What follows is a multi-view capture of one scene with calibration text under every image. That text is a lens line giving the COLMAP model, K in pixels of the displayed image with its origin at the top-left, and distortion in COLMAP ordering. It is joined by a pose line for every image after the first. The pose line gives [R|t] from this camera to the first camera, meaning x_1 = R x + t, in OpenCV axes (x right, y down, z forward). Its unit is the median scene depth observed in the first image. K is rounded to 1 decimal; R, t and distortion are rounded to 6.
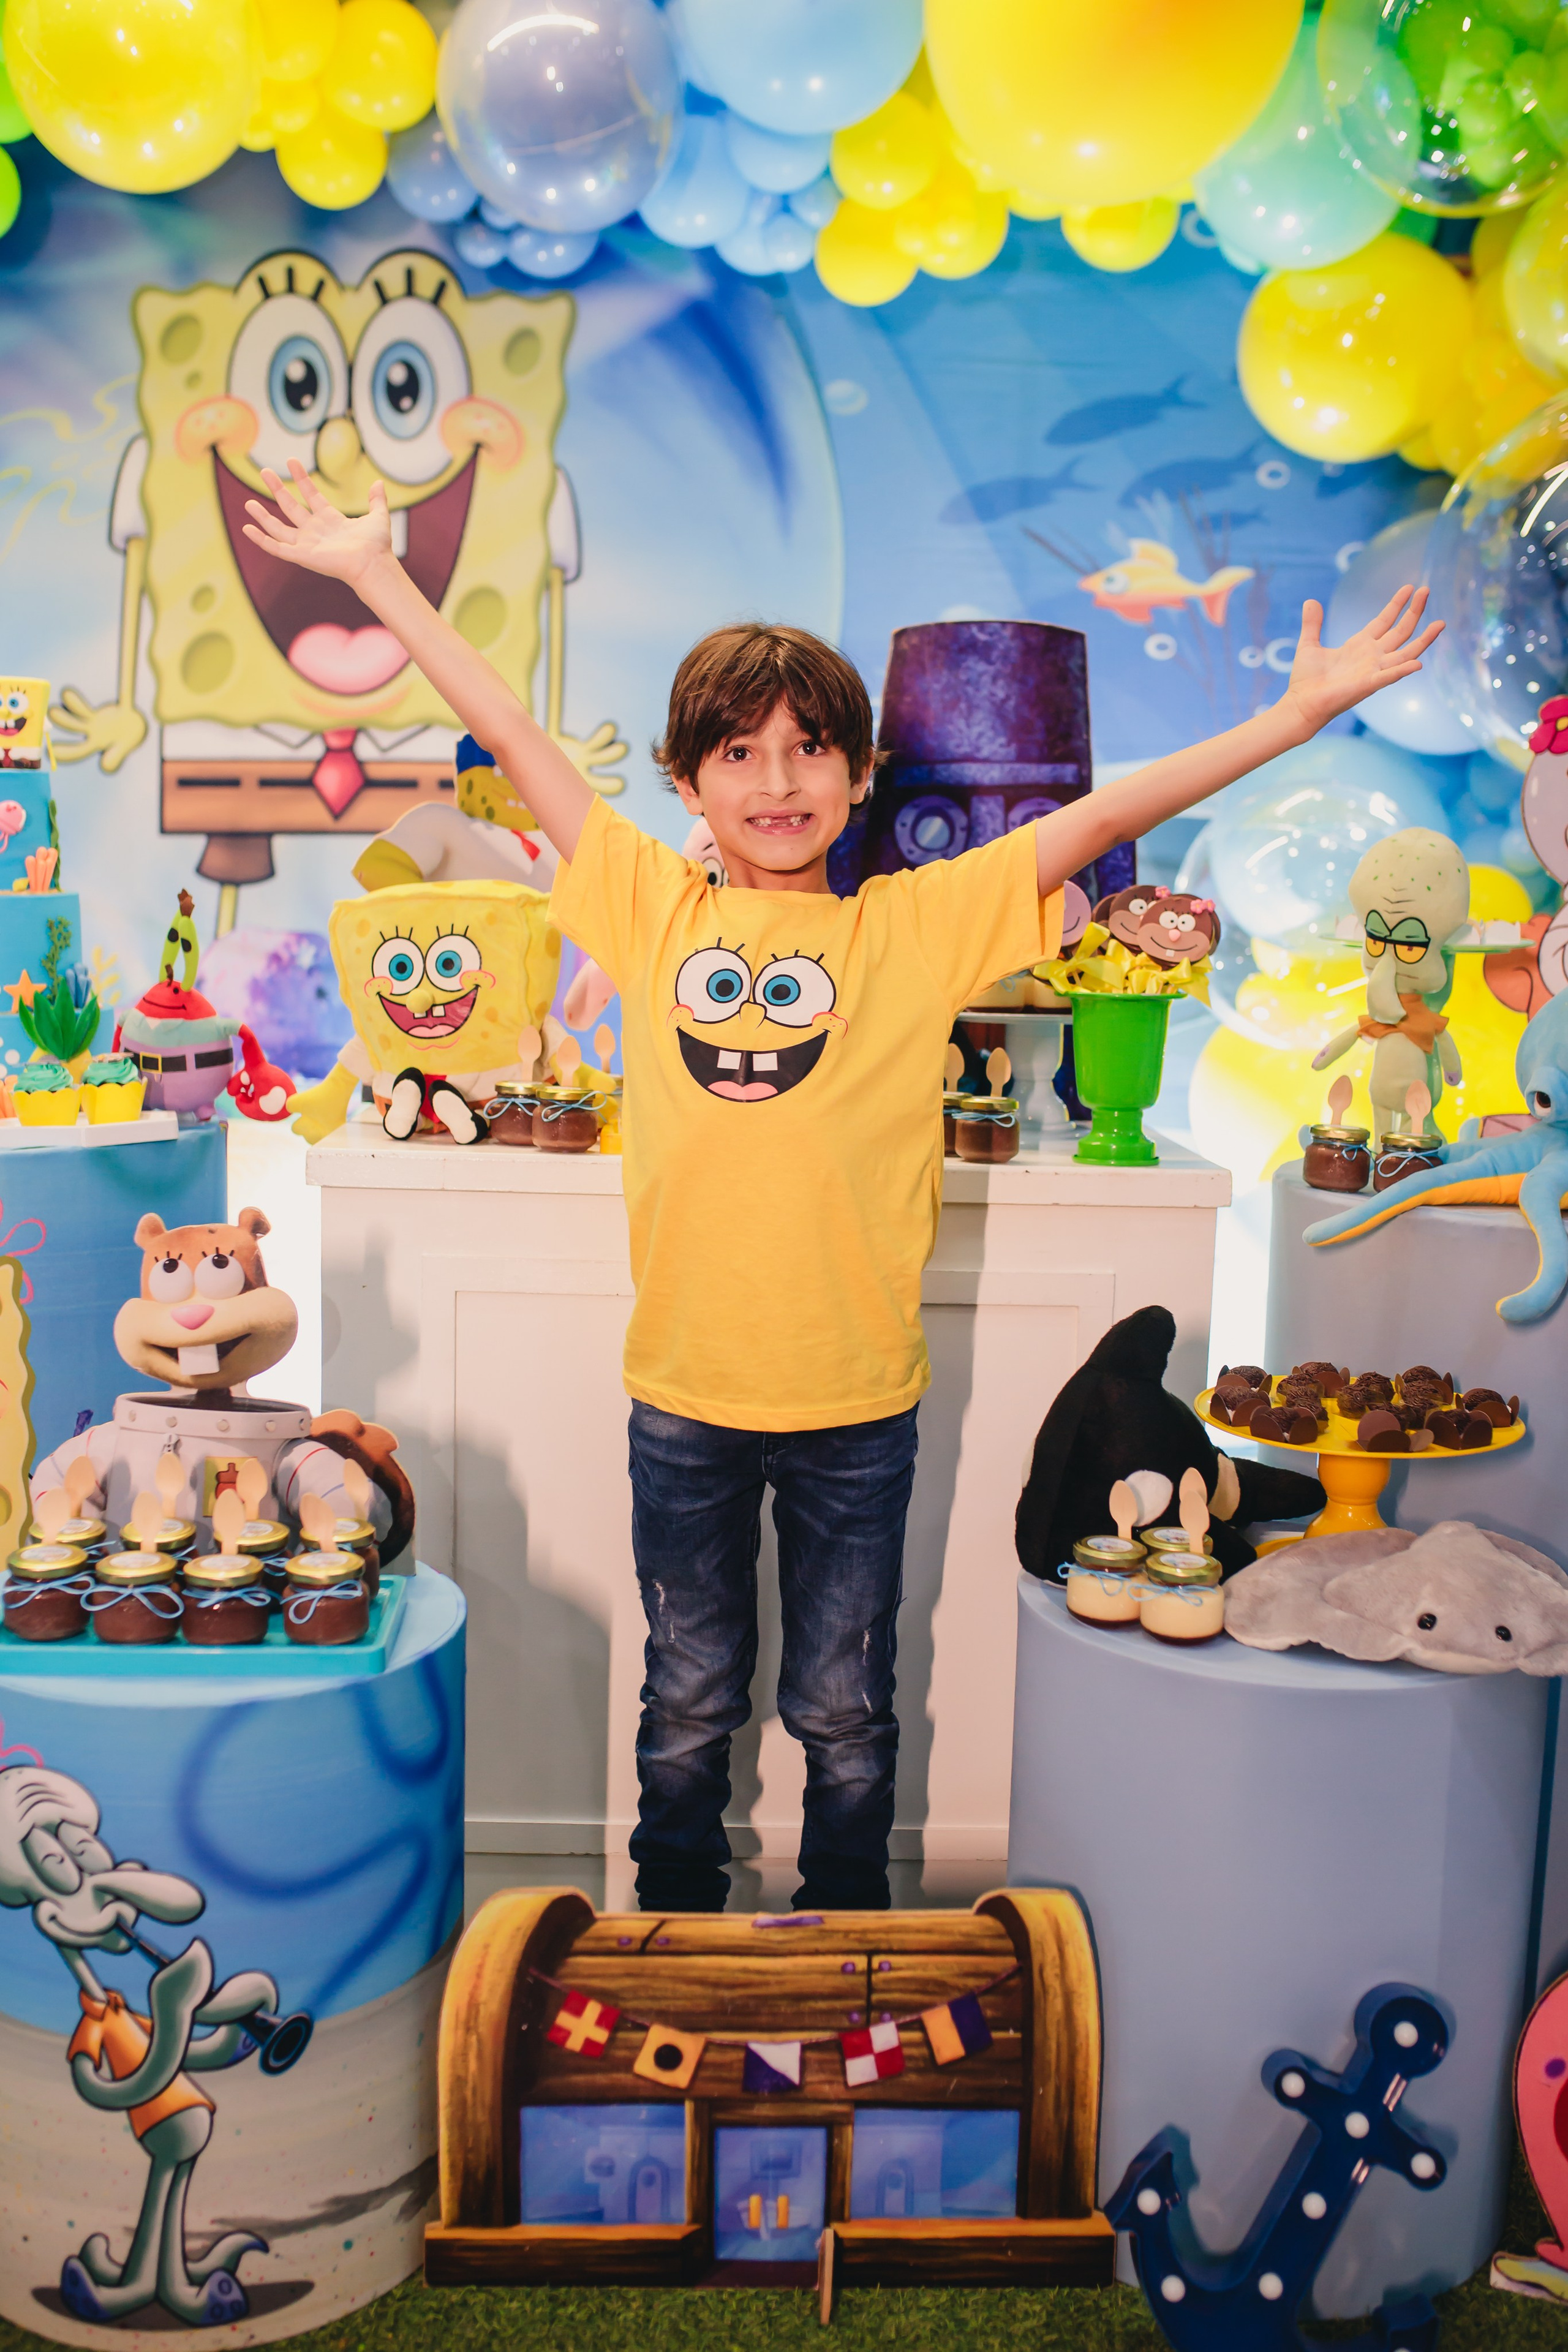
lens RADIAL K [[2485.6, 0, 829.2], [0, 2485.6, 1163.7], [0, 0, 1]] dist [-0.028200, 0.000000]
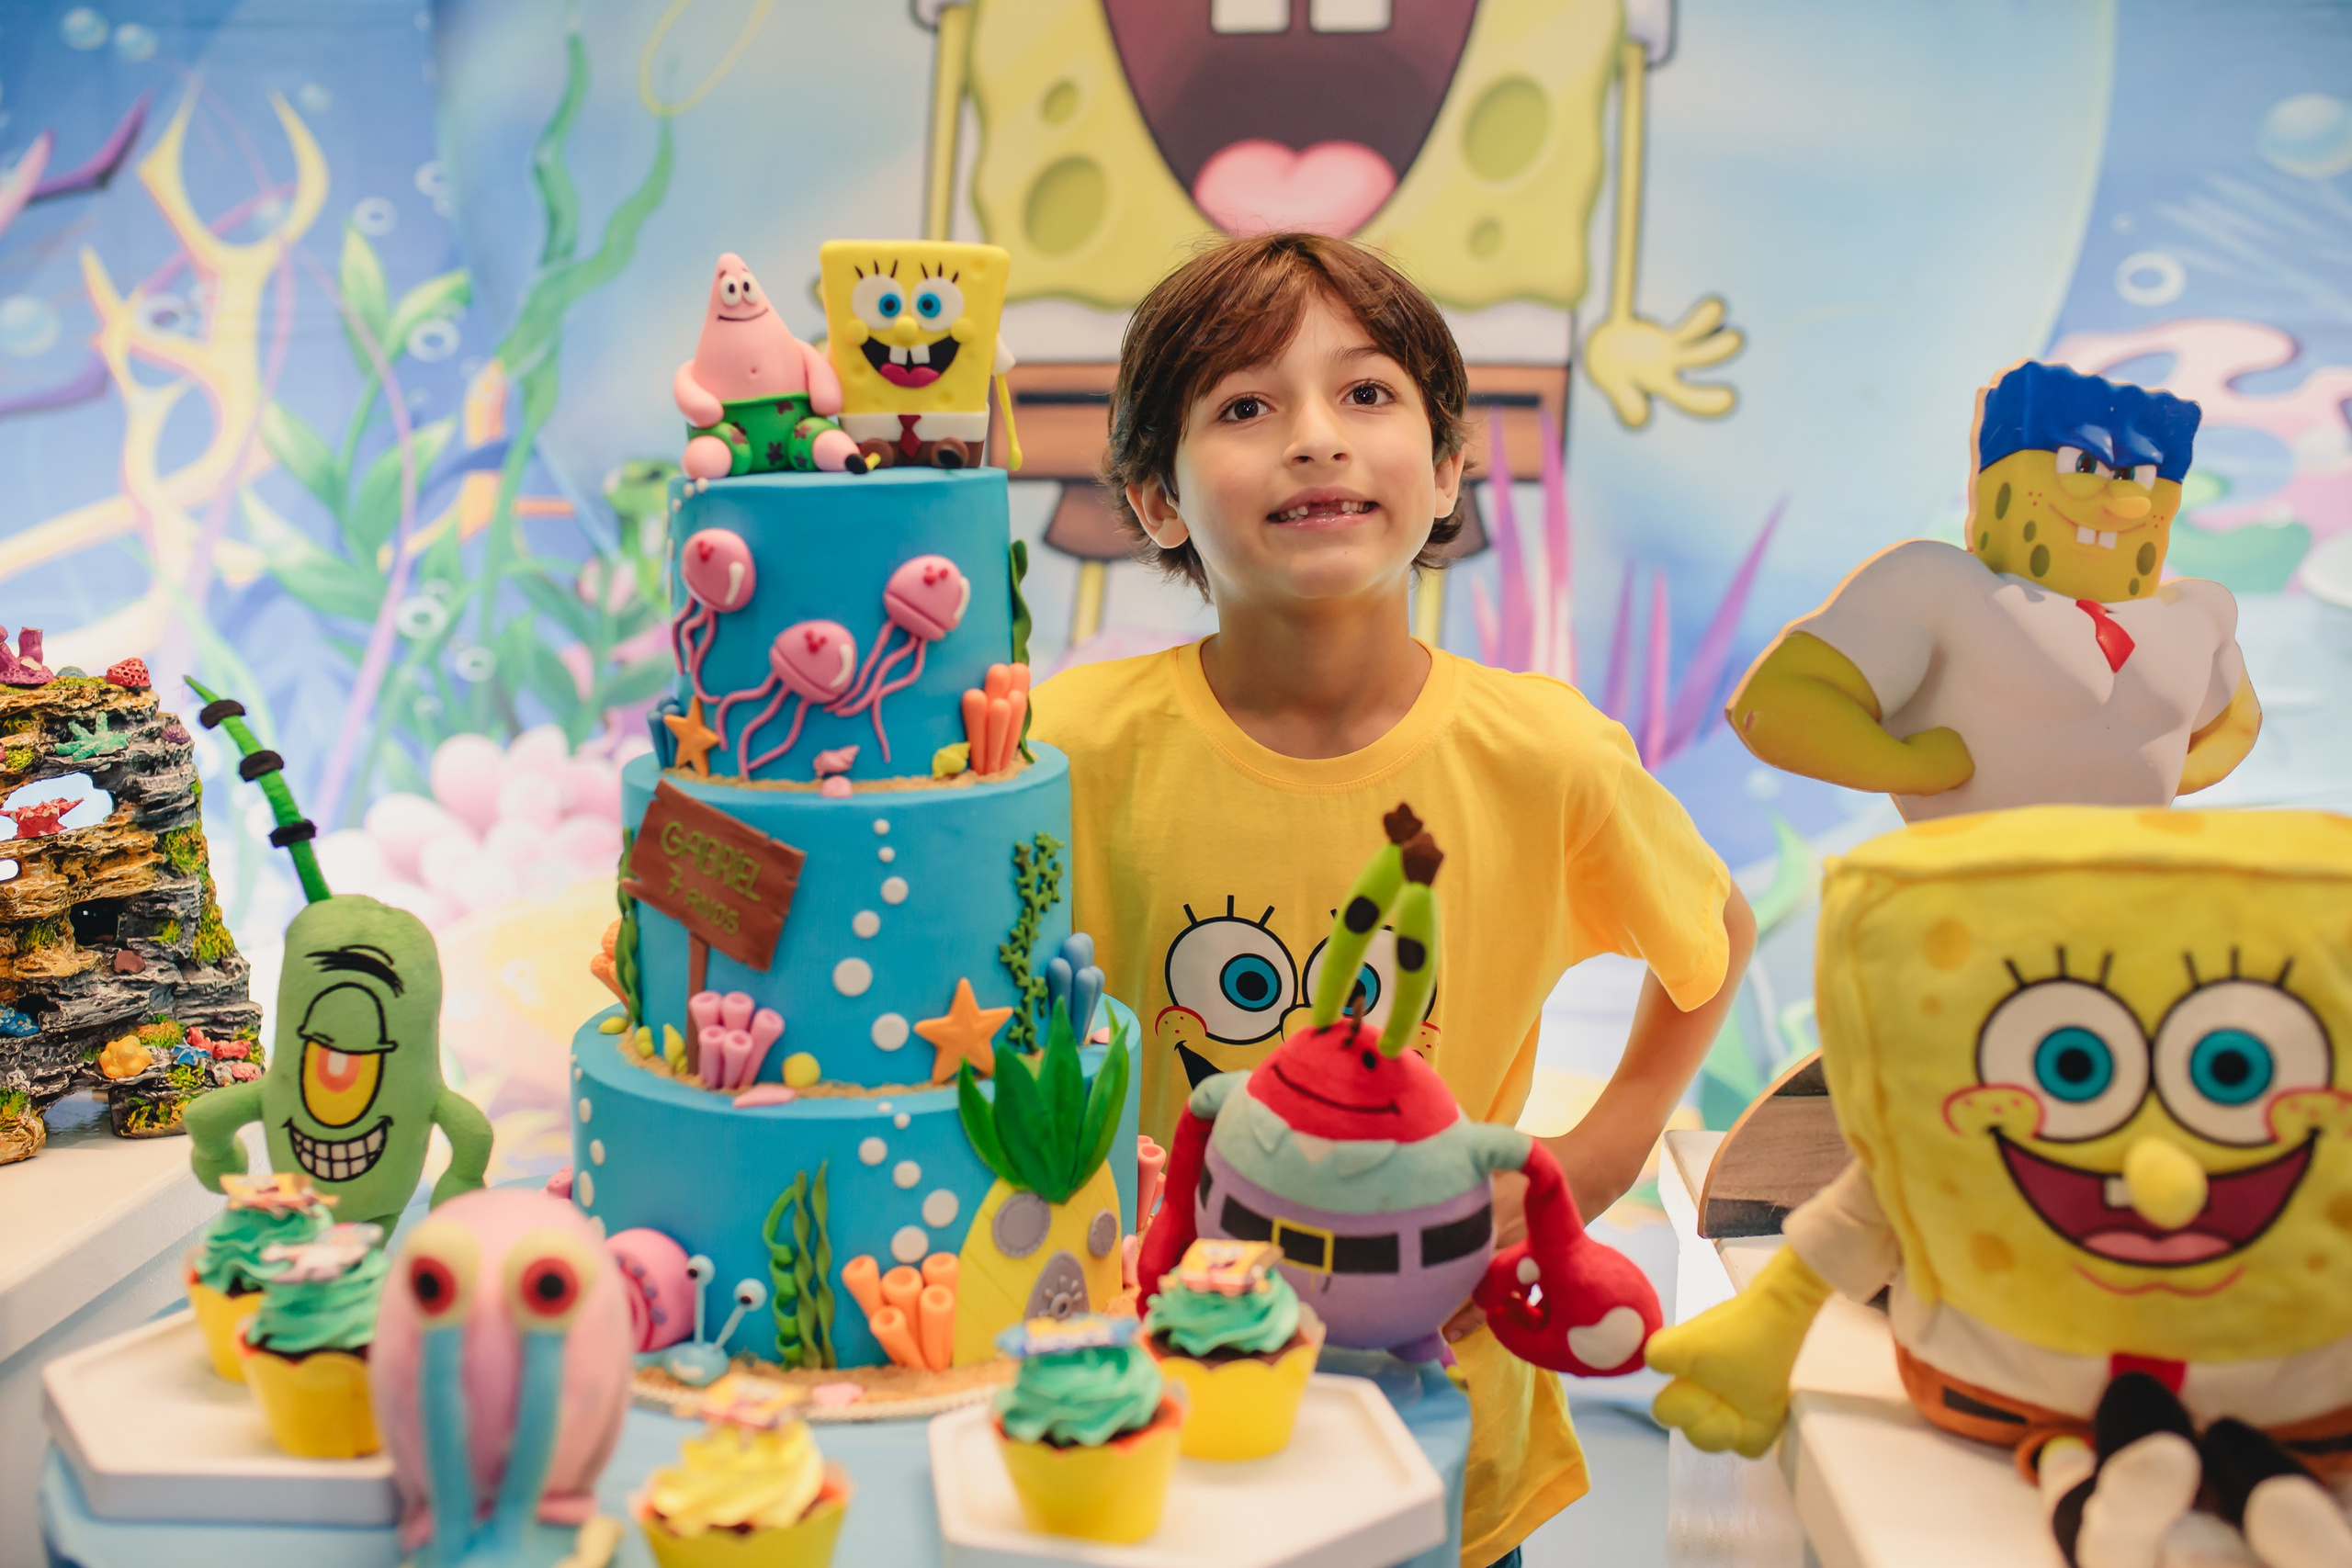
lens RADIAL K [[2485.4, 0, 1175.3], [0, 2485.4, 801.0], [0, 0, 1]] dist [-0.028200, 0.000000]
pose [[0.994281, 0.011152, -0.106214, -0.228077], [-0.007250, 0.999287, 0.037057, -0.111935], [0.106551, -0.036075, 0.993653, 0.555674]]
